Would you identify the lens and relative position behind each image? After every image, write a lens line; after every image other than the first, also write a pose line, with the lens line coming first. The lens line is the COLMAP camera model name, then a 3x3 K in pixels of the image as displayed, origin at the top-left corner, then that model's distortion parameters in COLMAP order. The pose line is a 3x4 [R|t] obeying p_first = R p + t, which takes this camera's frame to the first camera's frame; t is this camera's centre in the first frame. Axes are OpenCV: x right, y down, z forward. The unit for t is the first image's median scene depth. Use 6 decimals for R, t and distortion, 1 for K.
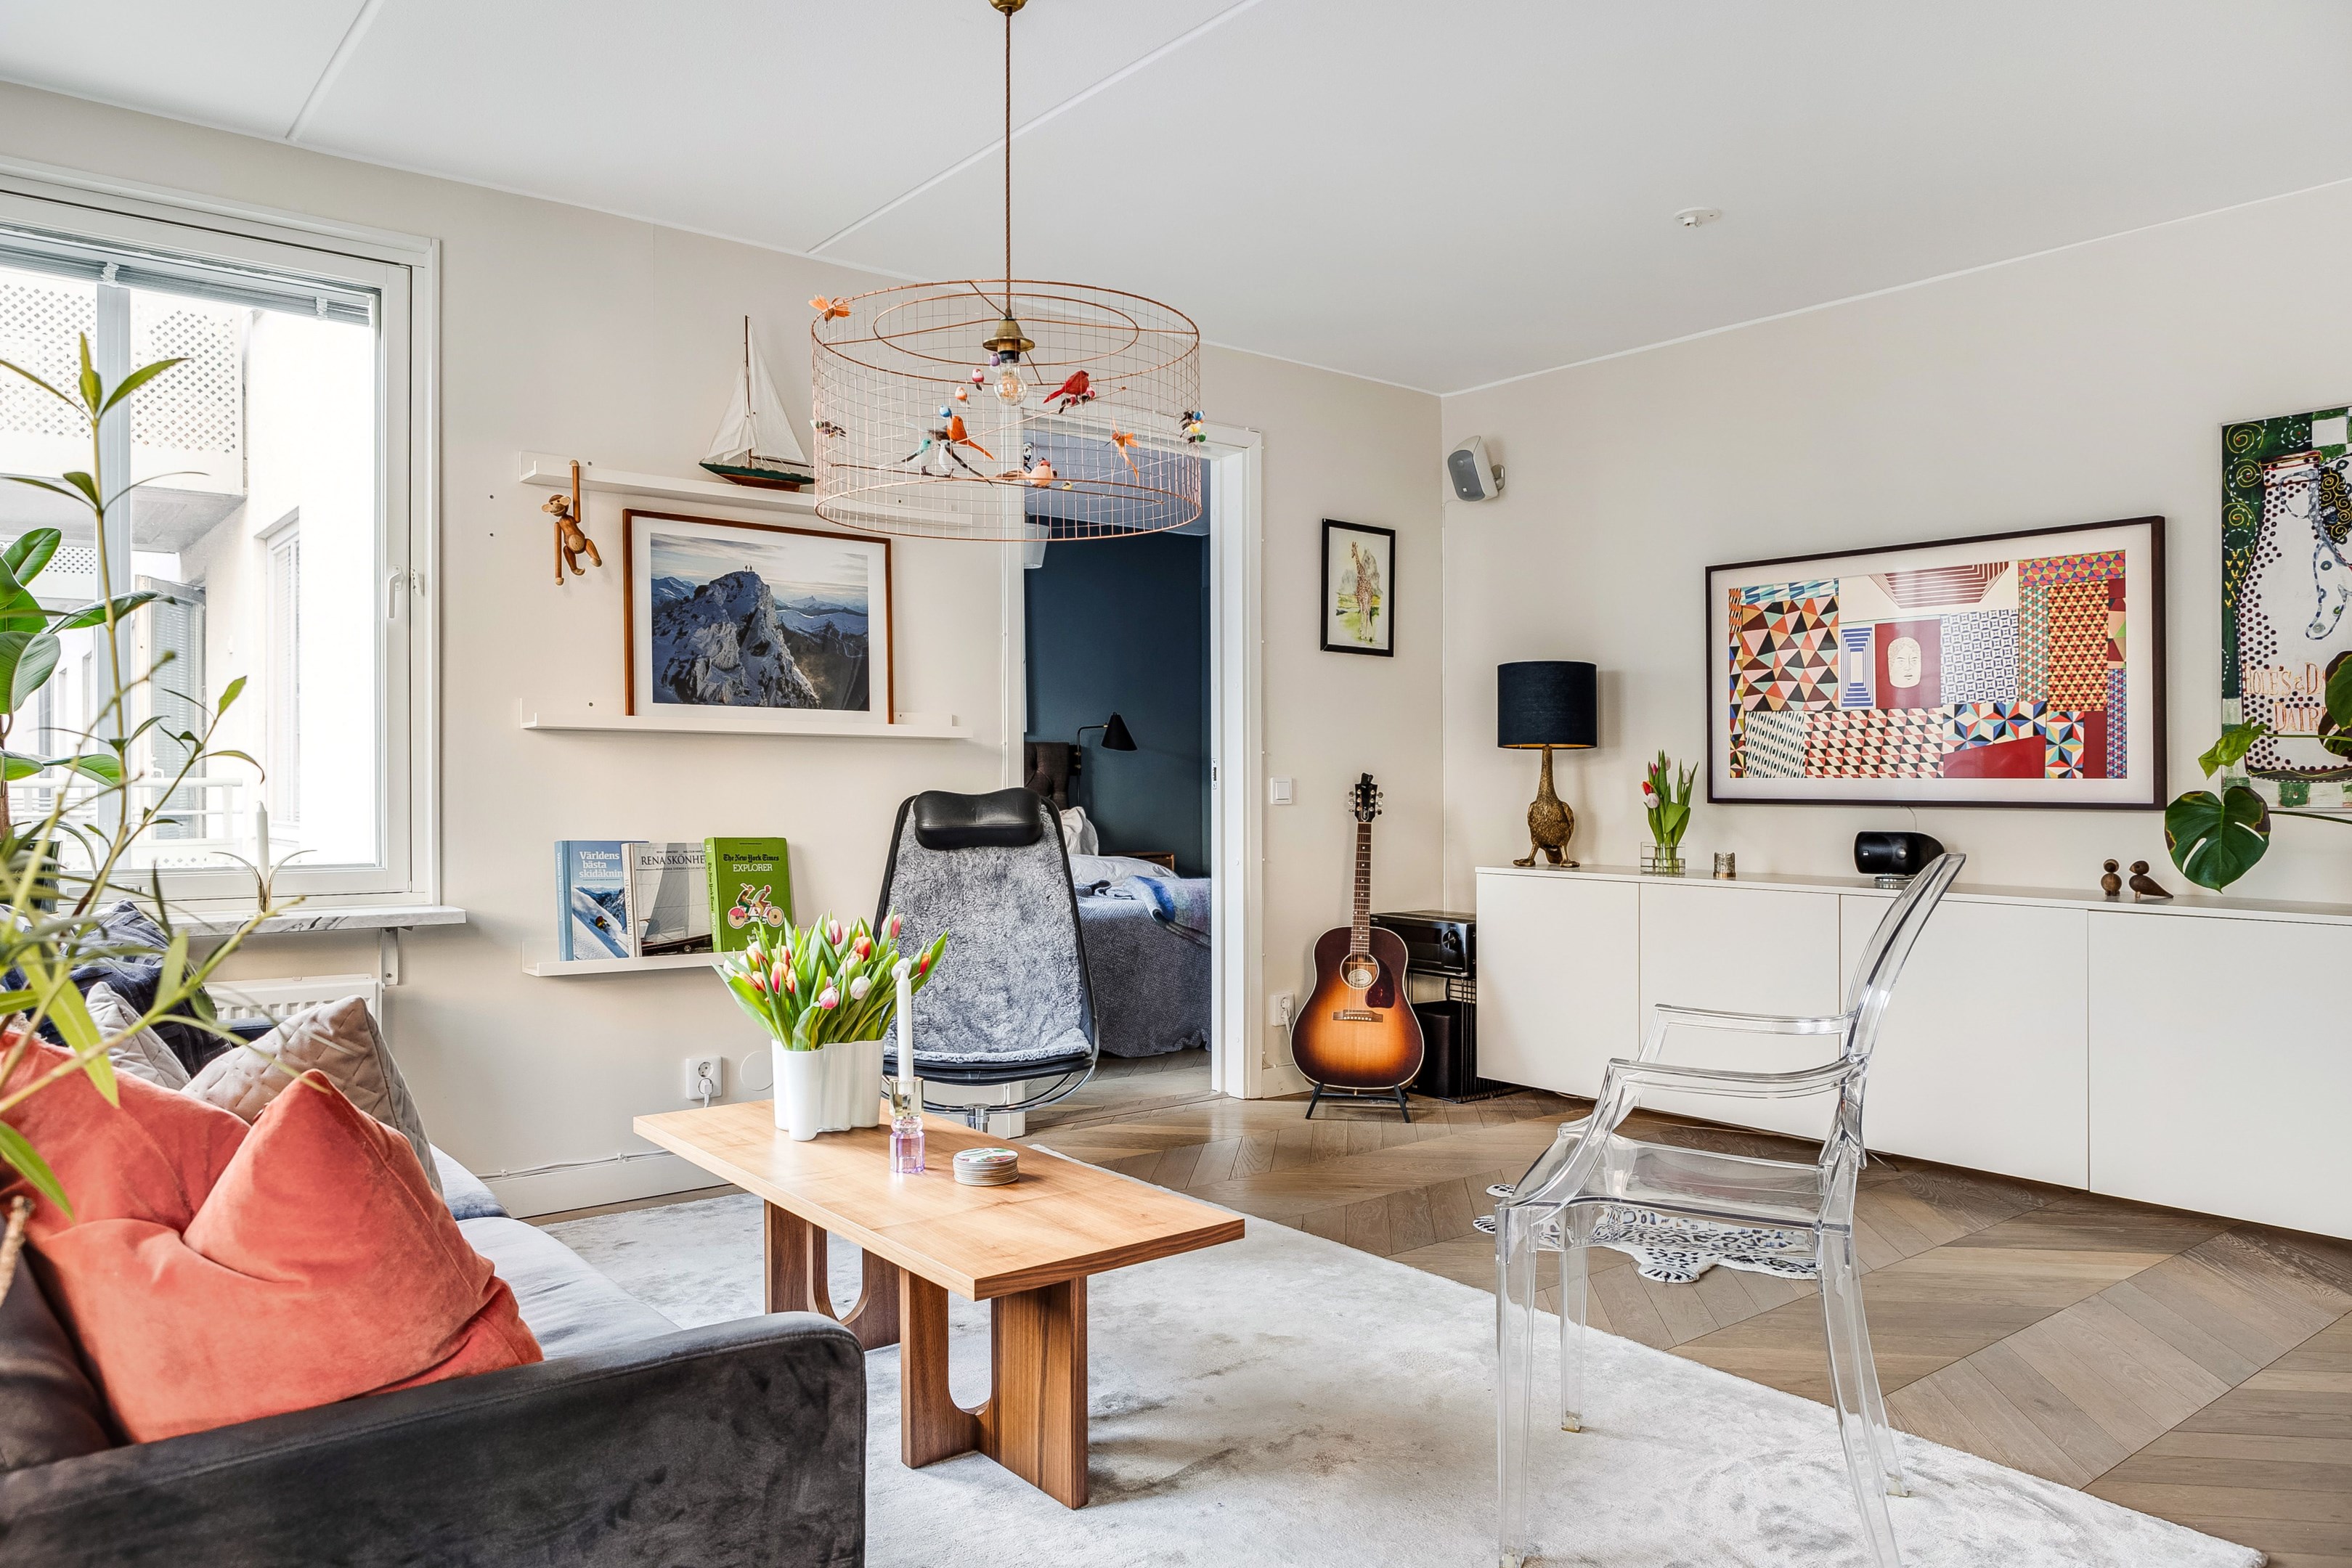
lens RADIAL K [[1613.9, 0, 1183.5], [0, 1613.9, 774.7], [0, 0, 1]] dist [-0.012478, -0.001500]
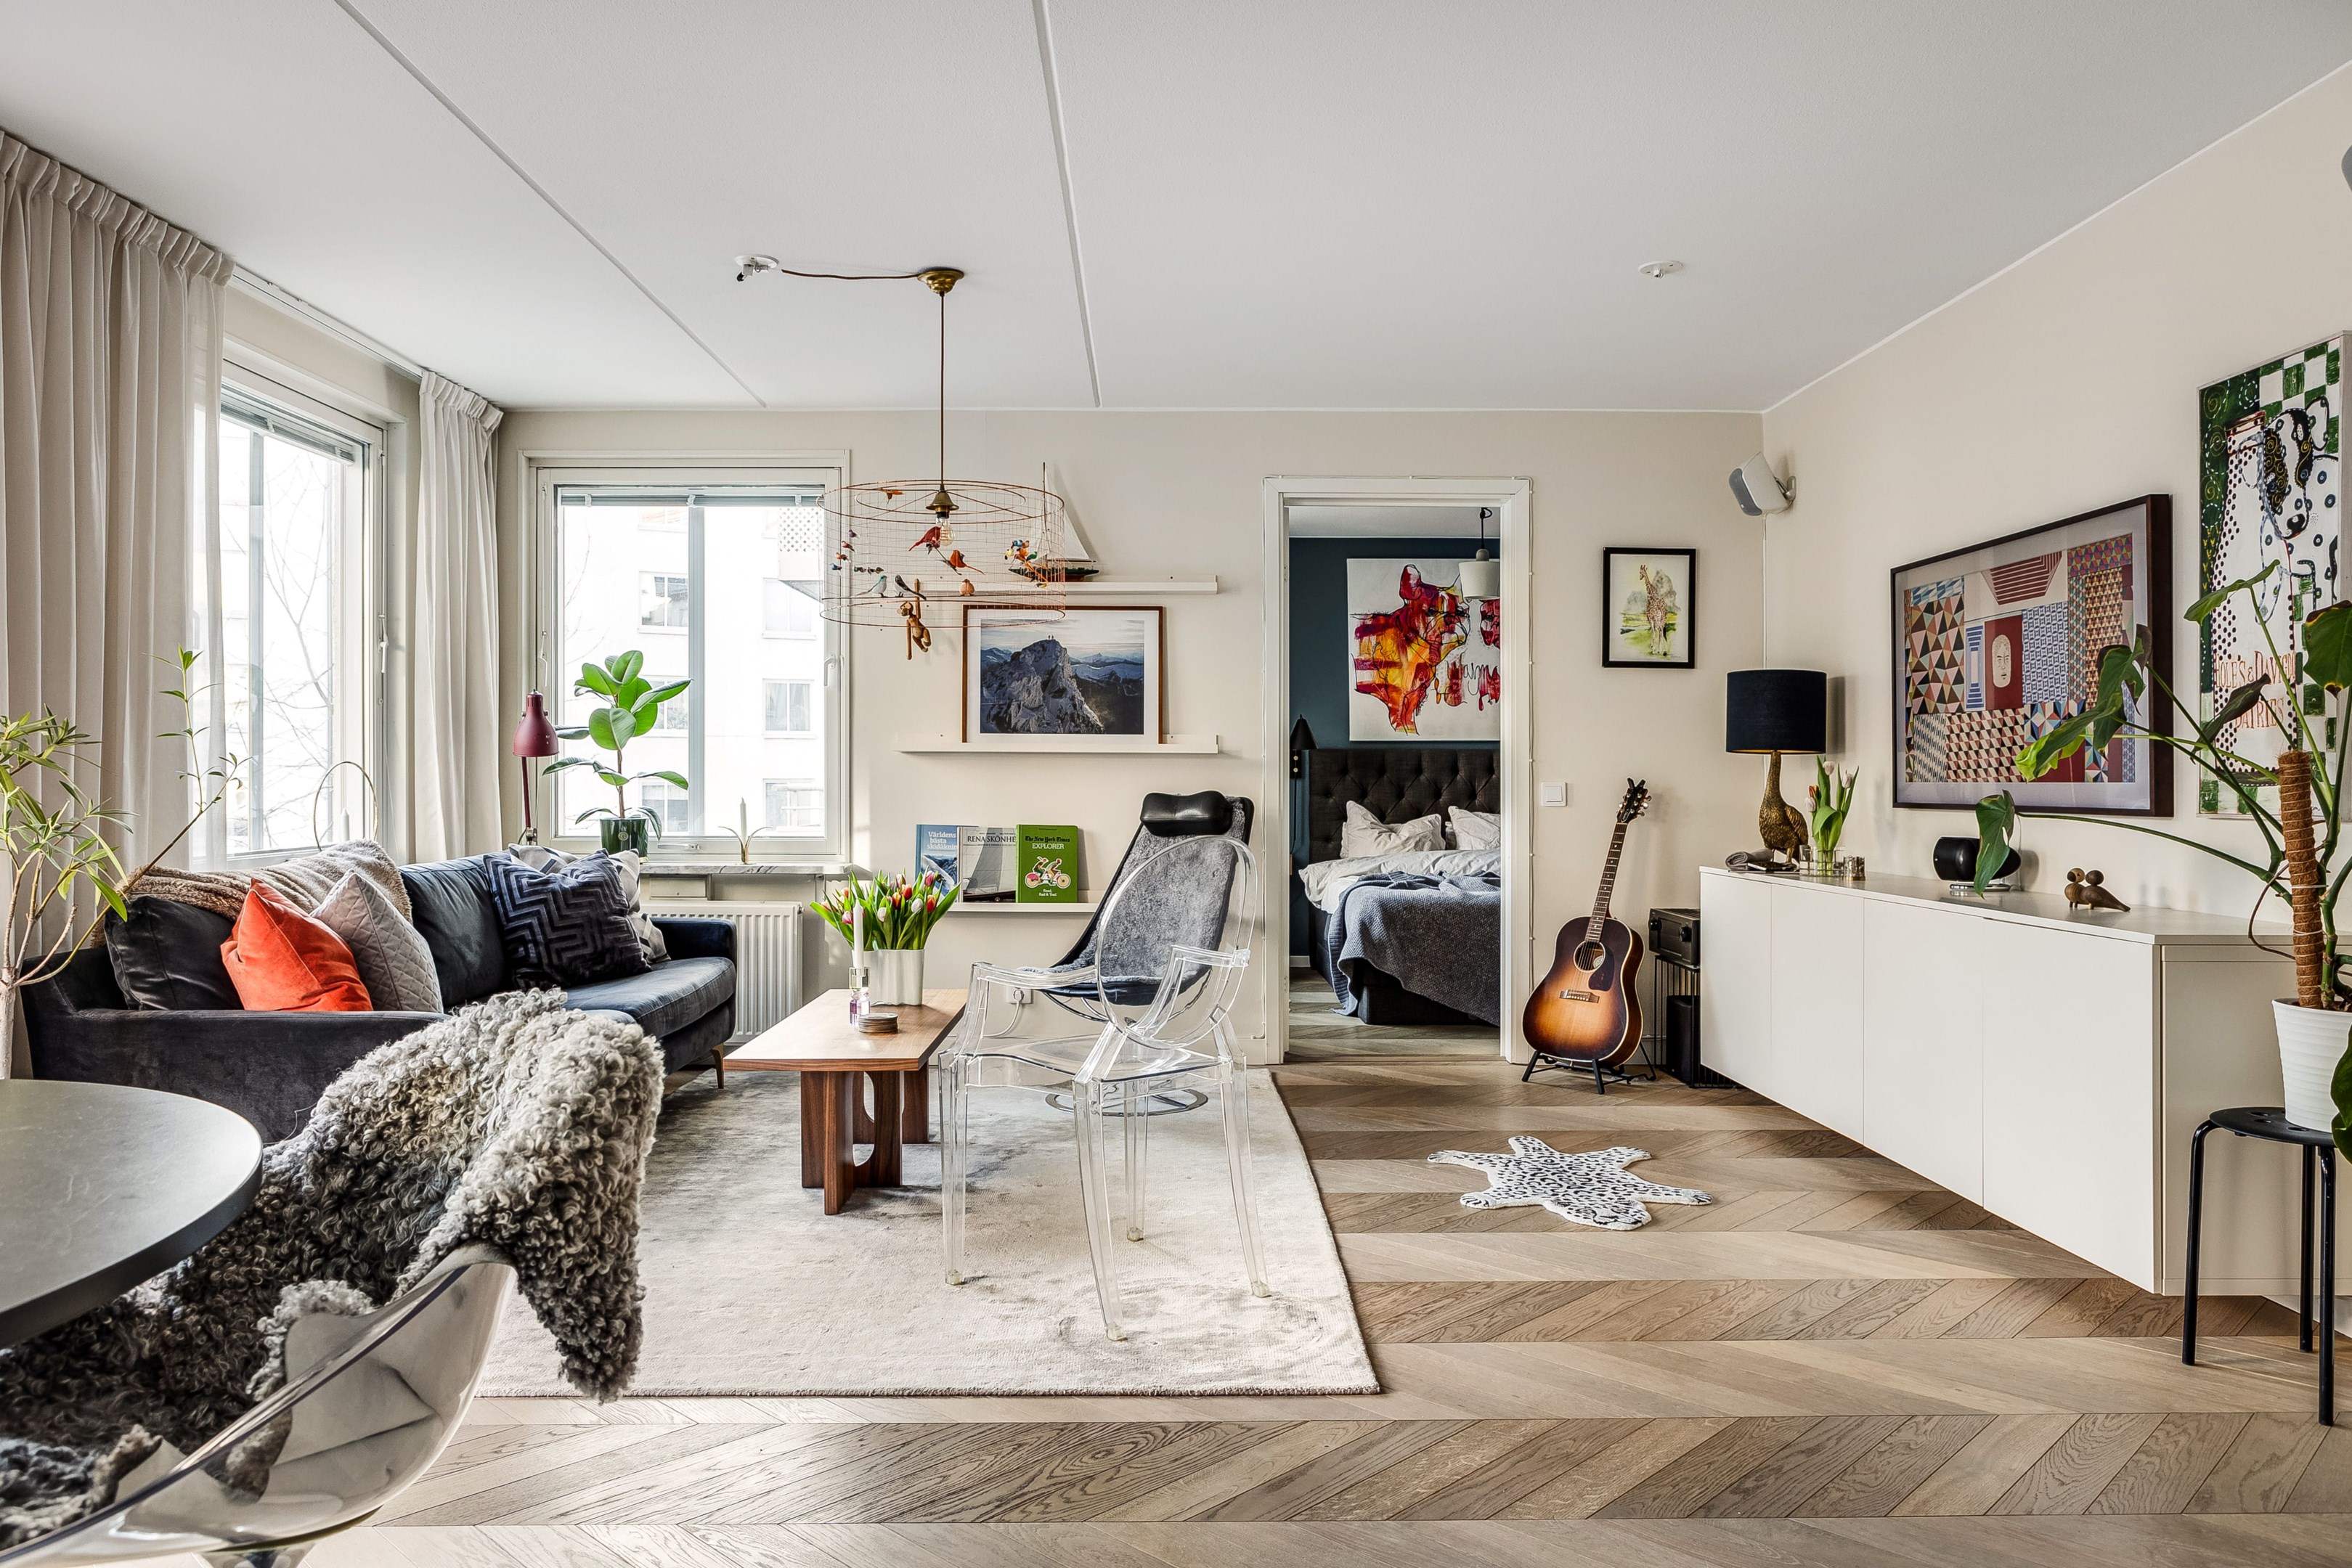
lens RADIAL K [[1592.6, 0, 1178.2], [0, 1592.6, 766.2], [0, 0, 1]] dist [-0.021648, 0.006242]
pose [[0.788057, -0.008138, -0.615549, 0.698087], [0.003150, 0.999953, -0.009187, -0.000097], [0.615594, 0.005301, 0.788045, -0.047072]]
